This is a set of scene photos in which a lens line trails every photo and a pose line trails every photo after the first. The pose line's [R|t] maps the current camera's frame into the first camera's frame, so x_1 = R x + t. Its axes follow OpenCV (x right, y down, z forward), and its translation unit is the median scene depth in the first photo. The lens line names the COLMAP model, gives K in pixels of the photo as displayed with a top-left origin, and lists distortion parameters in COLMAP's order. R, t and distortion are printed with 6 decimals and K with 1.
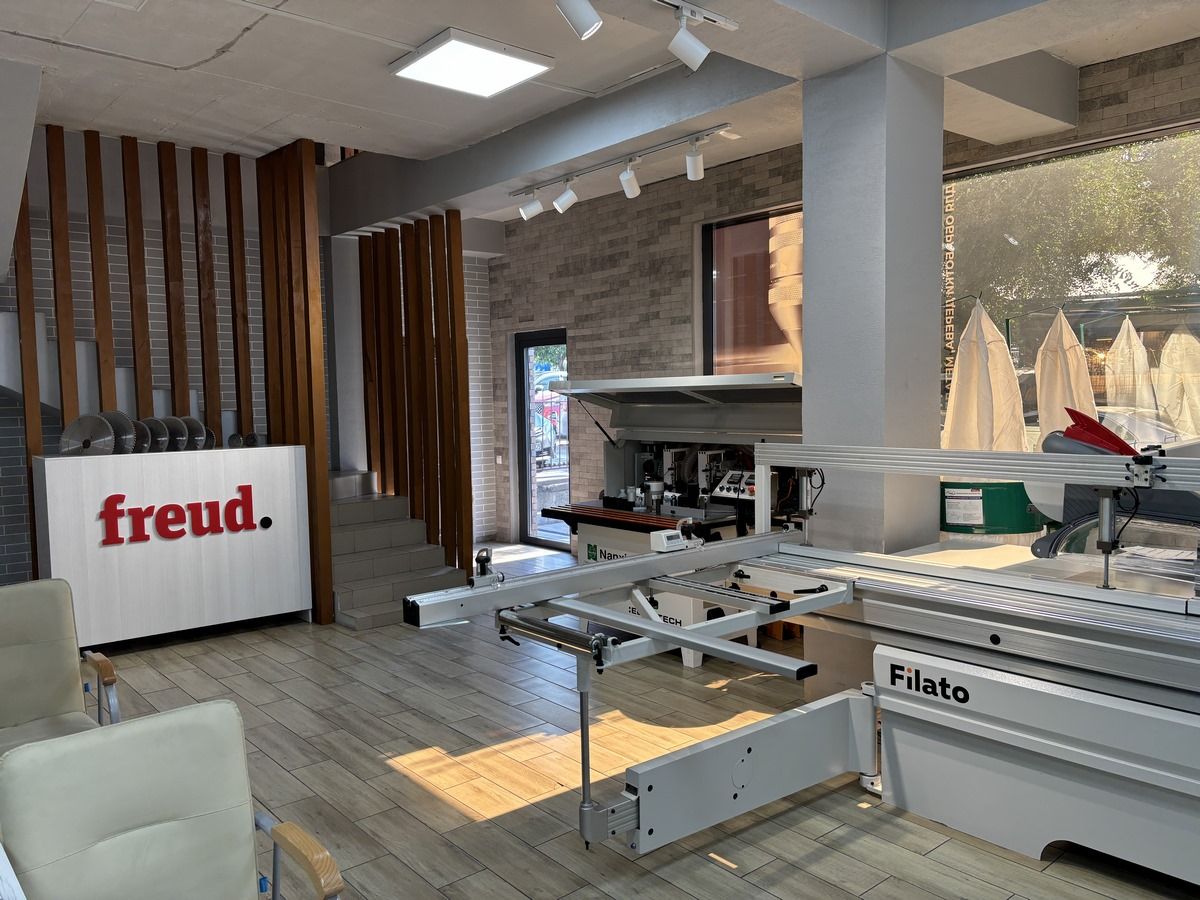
lens RADIAL K [[907.5, 0, 602.3], [0, 907.5, 455.7], [0, 0, 1]] dist [0.057746, -0.063405]
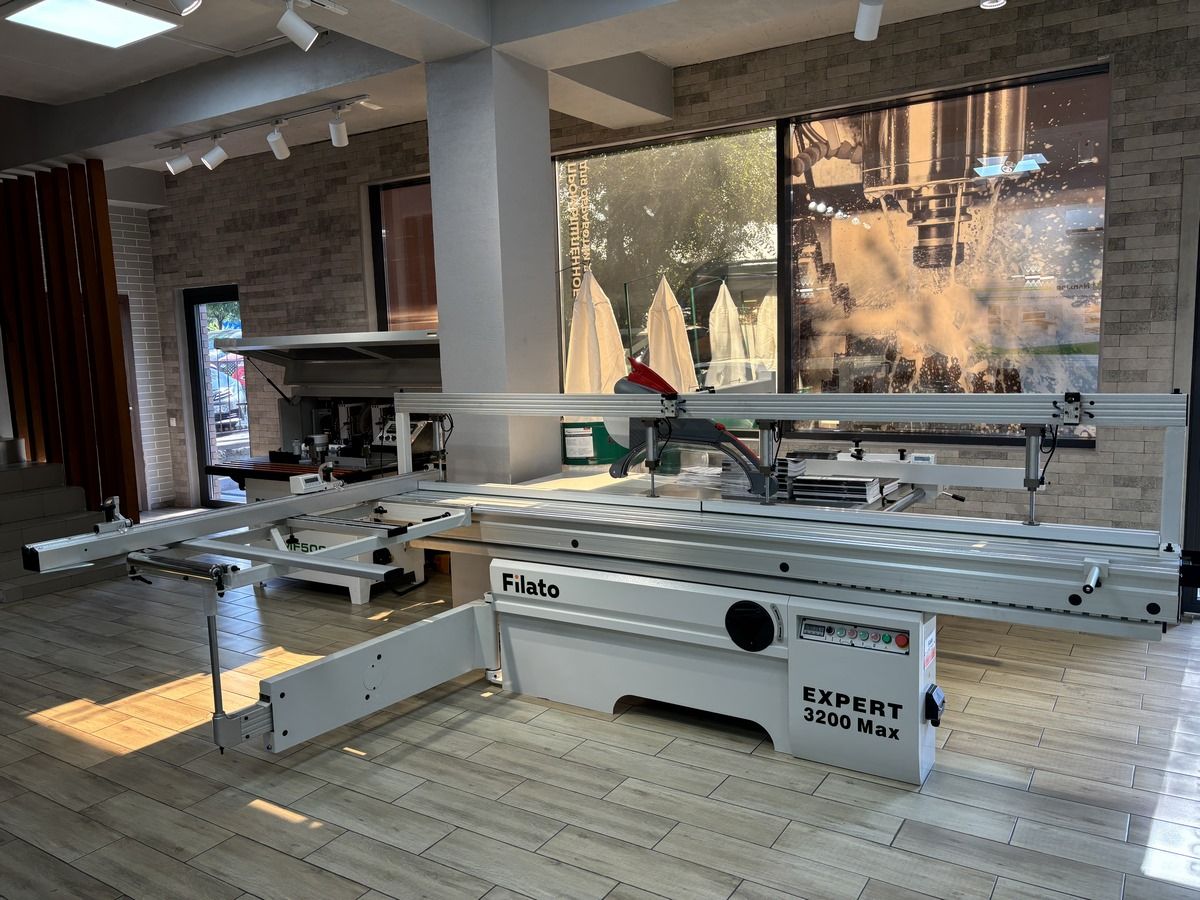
lens RADIAL K [[907.5, 0, 596.8], [0, 907.5, 455.0], [0, 0, 1]] dist [0.057746, -0.063405]
pose [[0.956324, -0.045519, 0.288742, 0.057074], [0.032511, 0.998235, 0.049690, 0.010317], [-0.290494, -0.038133, 0.956117, -0.099169]]
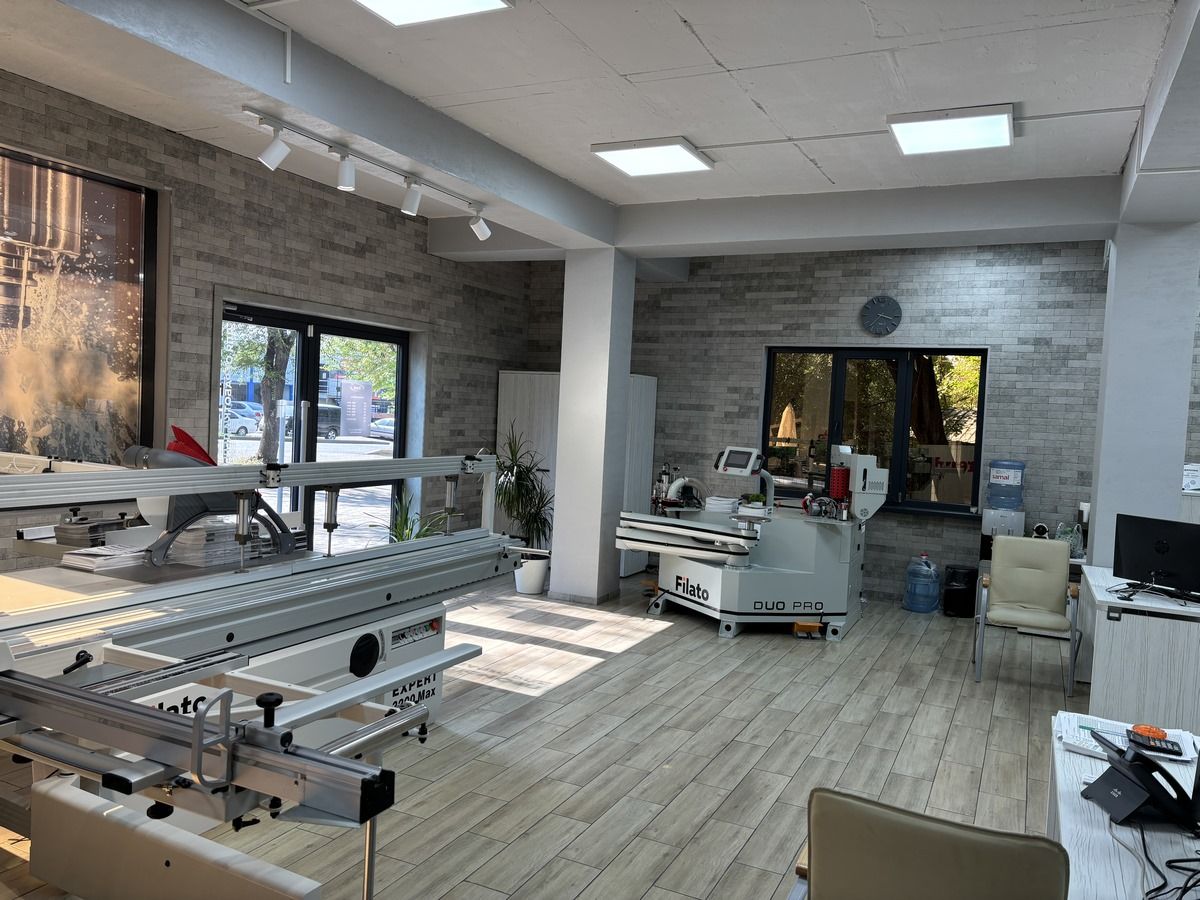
lens RADIAL K [[907.5, 0, 592.3], [0, 907.5, 453.5], [0, 0, 1]] dist [0.057746, -0.063405]
pose [[-0.396508, -0.042891, 0.917029, -0.400875], [0.021312, 0.998209, 0.055903, -0.039217], [-0.917784, 0.041710, -0.394883, 0.549821]]
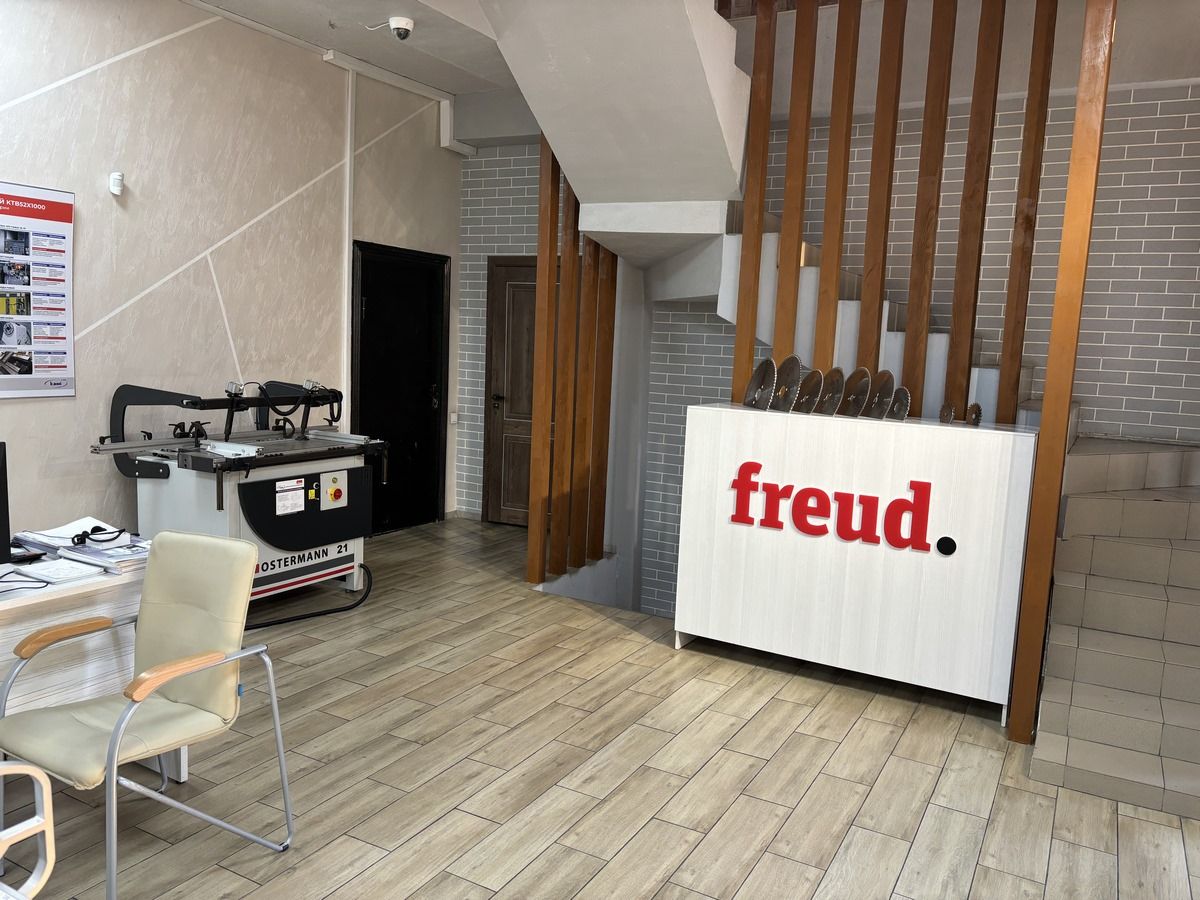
lens RADIAL K [[907.5, 0, 599.5], [0, 907.5, 453.3], [0, 0, 1]] dist [0.057746, -0.063405]
pose [[0.350966, 0.151372, -0.924072, 0.131846], [-0.113732, 0.986432, 0.118391, -0.040250], [0.929456, 0.063545, 0.363420, 0.587381]]
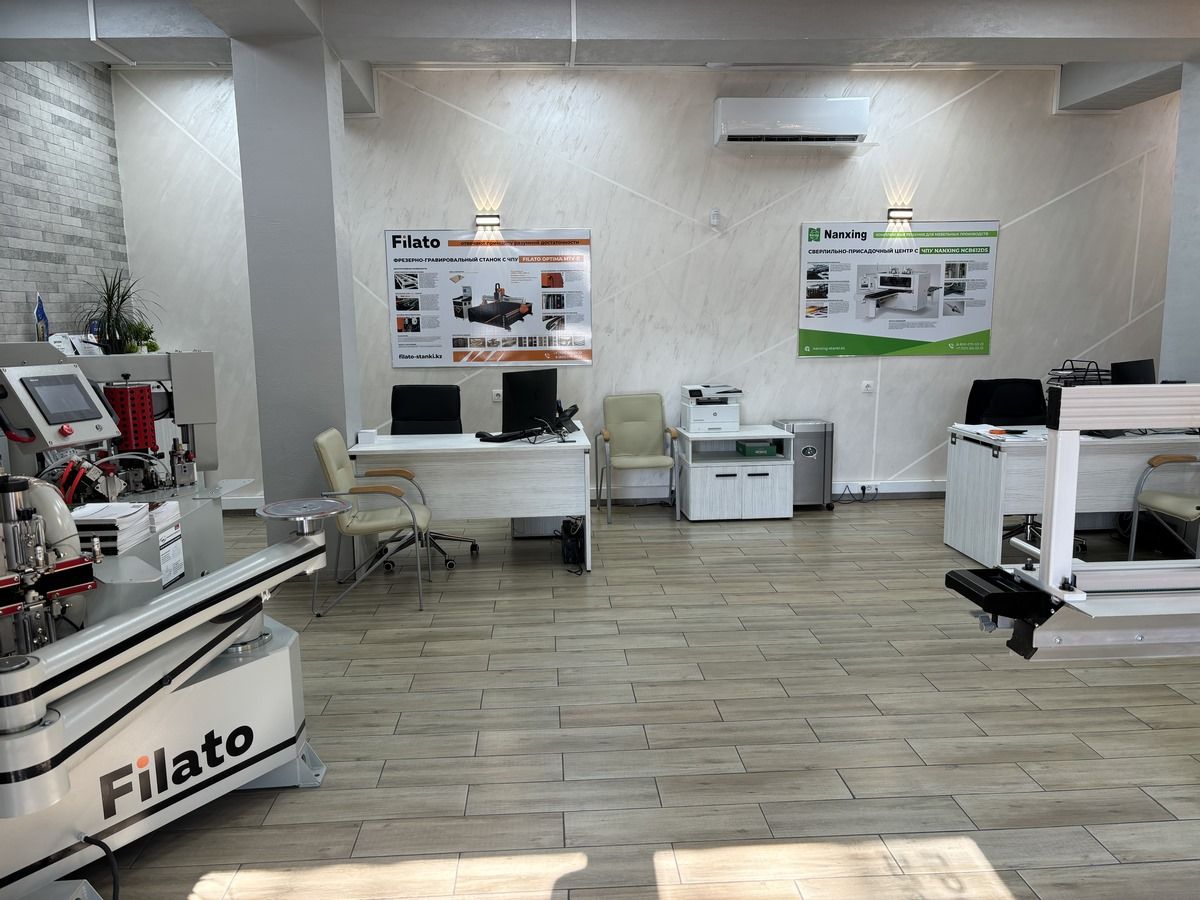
lens RADIAL K [[907.5, 0, 595.0], [0, 907.5, 454.9], [0, 0, 1]] dist [0.057746, -0.063405]
pose [[-0.602791, 0.149724, -0.783726, 0.897745], [-0.028996, 0.977477, 0.209041, -0.031993], [0.797372, 0.148733, -0.584873, 0.346181]]
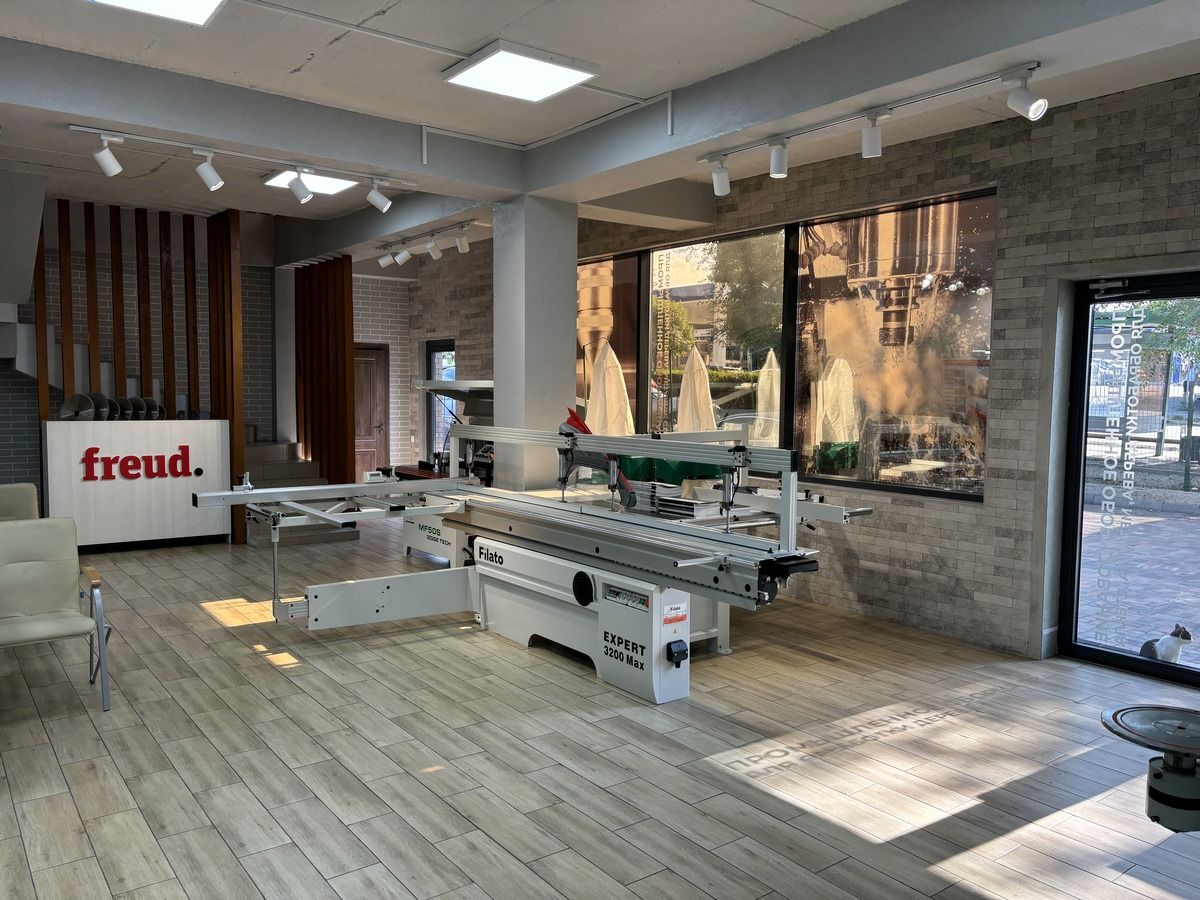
lens RADIAL K [[907.5, 0, 606.1], [0, 907.5, 454.0], [0, 0, 1]] dist [0.057746, -0.063405]
pose [[0.997946, 0.034252, -0.054134, 0.386215], [-0.034015, 0.999407, 0.005288, 0.016360], [0.054283, -0.003436, 0.998520, -0.453525]]
